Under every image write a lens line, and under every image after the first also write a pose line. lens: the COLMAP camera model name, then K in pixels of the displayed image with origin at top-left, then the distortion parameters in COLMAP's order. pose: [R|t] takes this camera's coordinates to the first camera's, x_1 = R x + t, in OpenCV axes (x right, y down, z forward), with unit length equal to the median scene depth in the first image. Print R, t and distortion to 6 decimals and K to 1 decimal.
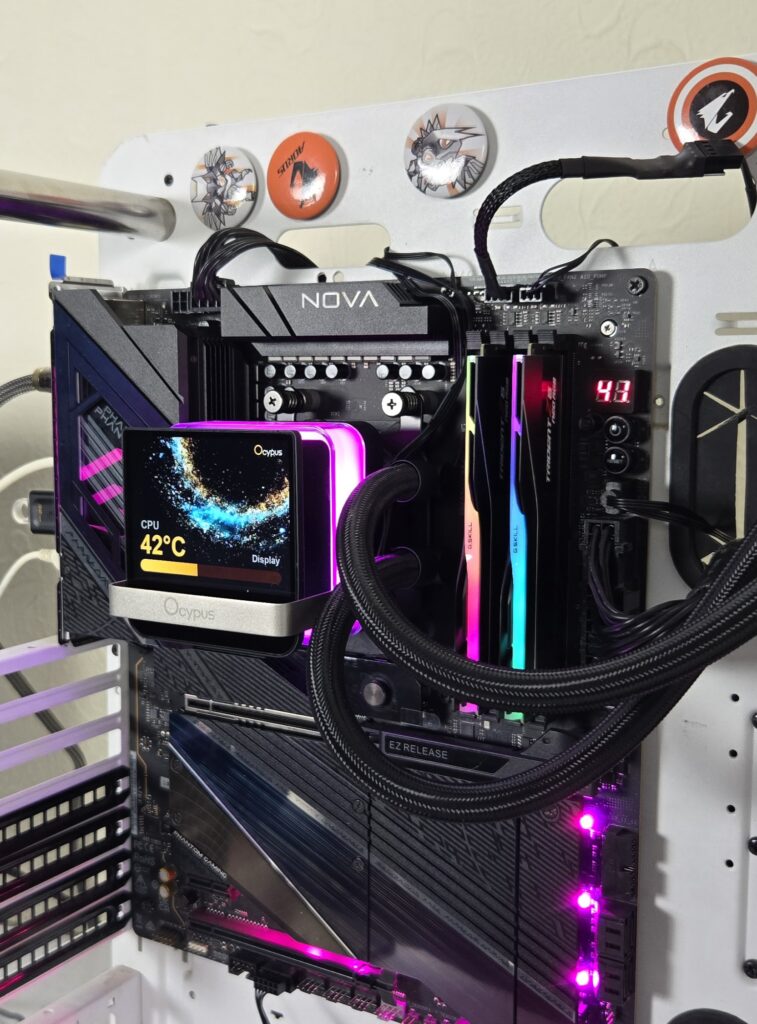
lens RADIAL K [[1199.2, 0, 299.8], [0, 1199.2, 512.3], [0, 0, 1]] dist [0.015636, 0.024849]
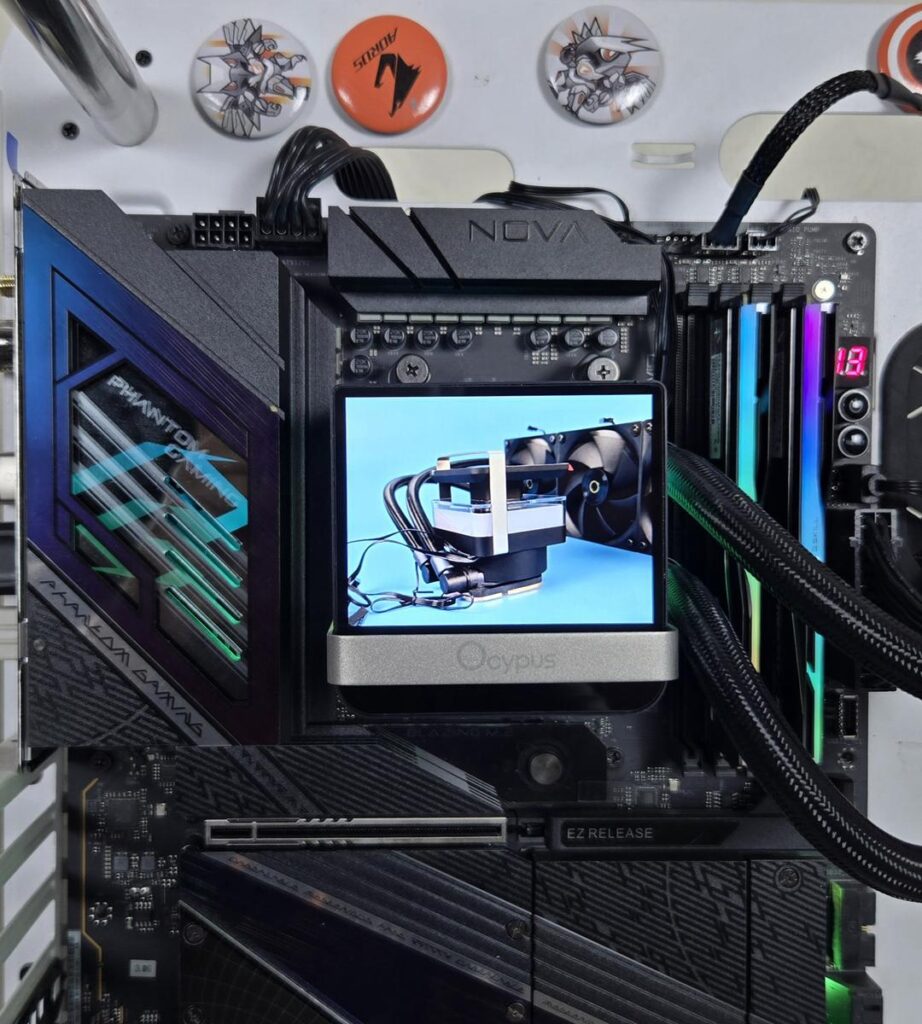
lens RADIAL K [[1227.2, 0, 403.3], [0, 1227.2, 508.0], [0, 0, 1]] dist [0.019385, 0.006268]
pose [[0.819468, -0.016715, 0.572882, -0.464379], [0.064026, 0.995988, -0.062524, 0.034933], [-0.569538, 0.087916, 0.817250, 0.438029]]
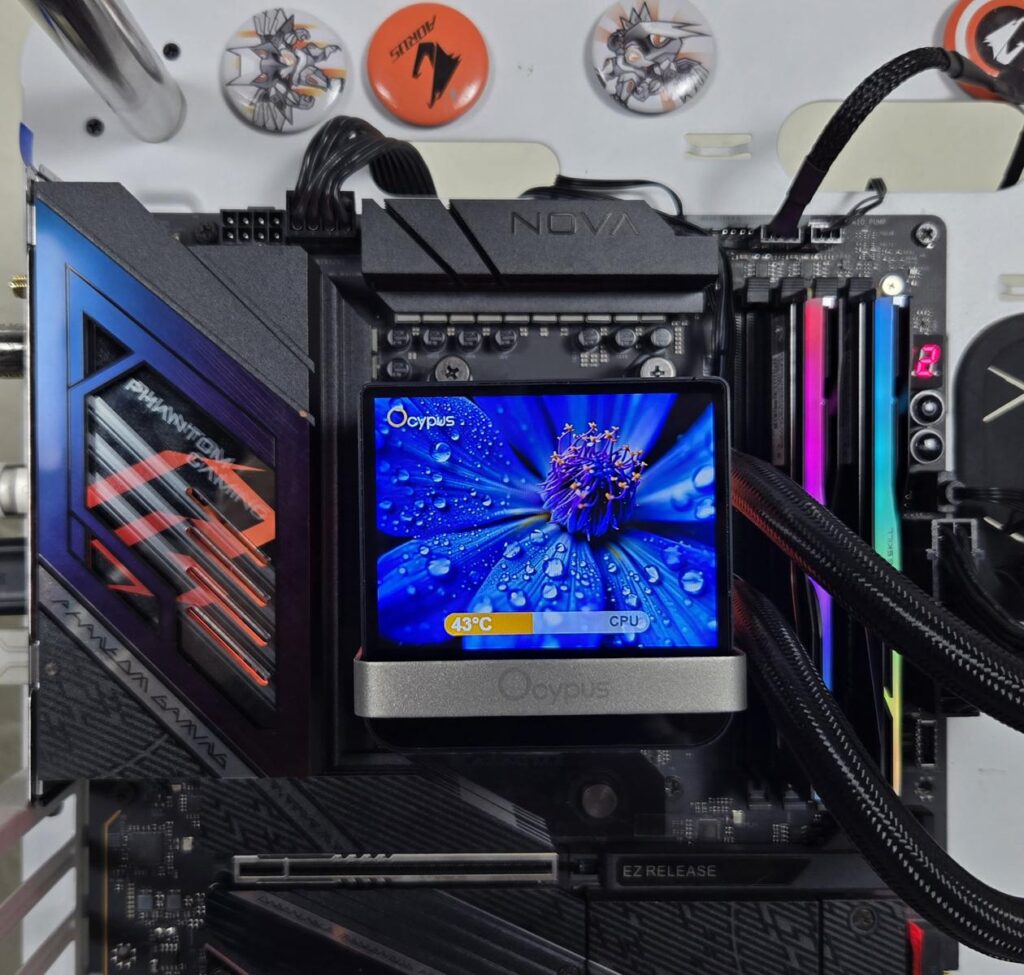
lens RADIAL K [[1173.0, 0, 437.7], [0, 1173.0, 485.1], [0, 0, 1]] dist [0.032977, -0.055589]
pose [[0.830704, -0.003267, 0.556704, -0.408704], [0.067522, 0.993192, -0.094927, 0.031524], [-0.552604, 0.116446, 0.825269, 0.499668]]
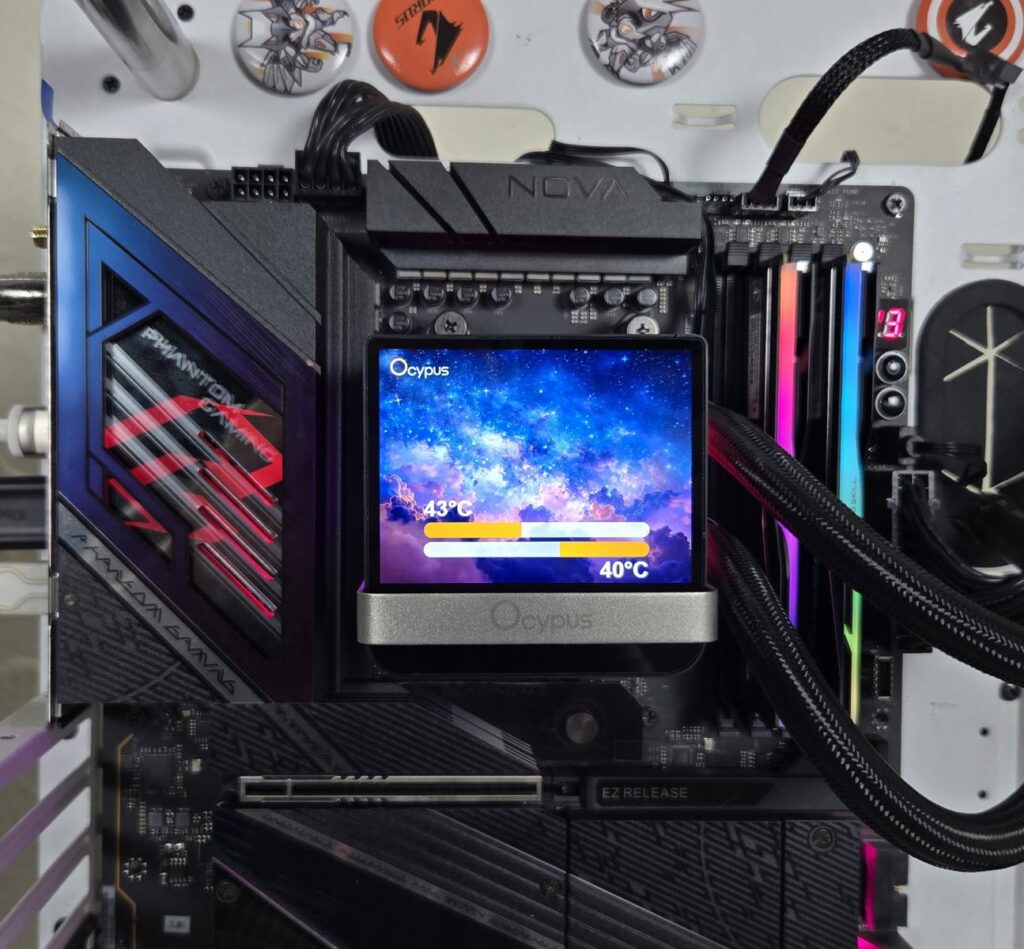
lens RADIAL K [[1140.8, 0, 462.1], [0, 1140.8, 471.8], [0, 0, 1]] dist [0.021551, -0.006426]
pose [[0.814726, -0.009165, 0.579774, -0.425536], [0.055708, 0.996487, -0.062531, 0.036262], [-0.577164, 0.083244, 0.812374, 0.481048]]
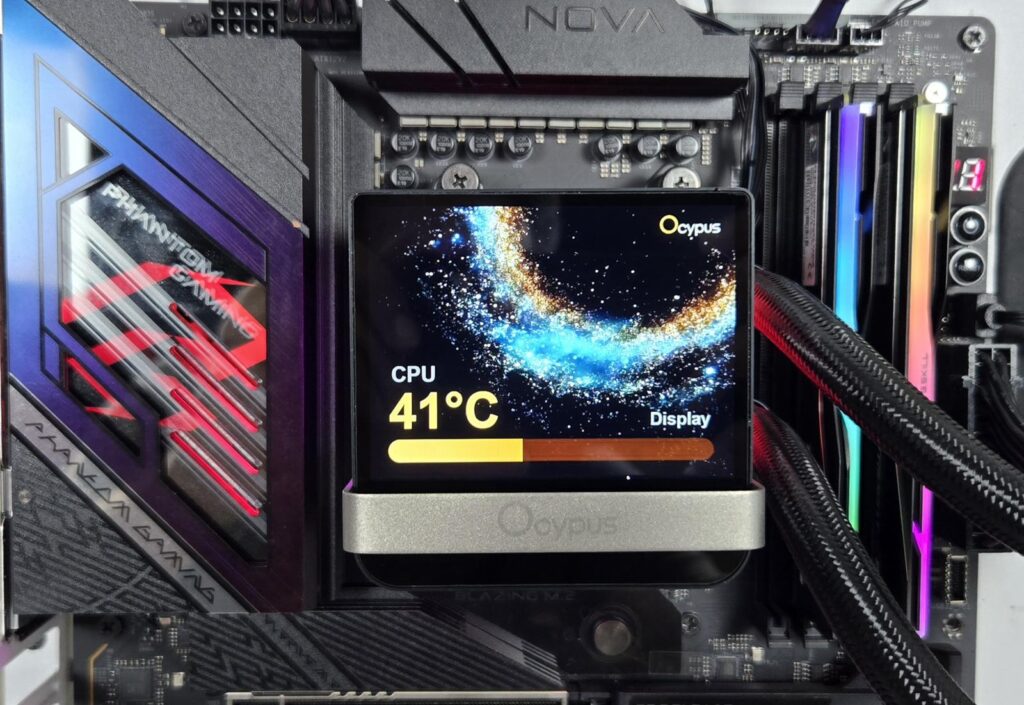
lens RADIAL K [[1206.1, 0, 489.1], [0, 1206.1, 372.0], [0, 0, 1]] dist [0.023572, -0.016327]
pose [[0.821238, -0.027475, 0.569924, -0.381397], [0.059144, 0.997559, -0.037133, 0.029663], [-0.567512, 0.064203, 0.820858, 0.515647]]
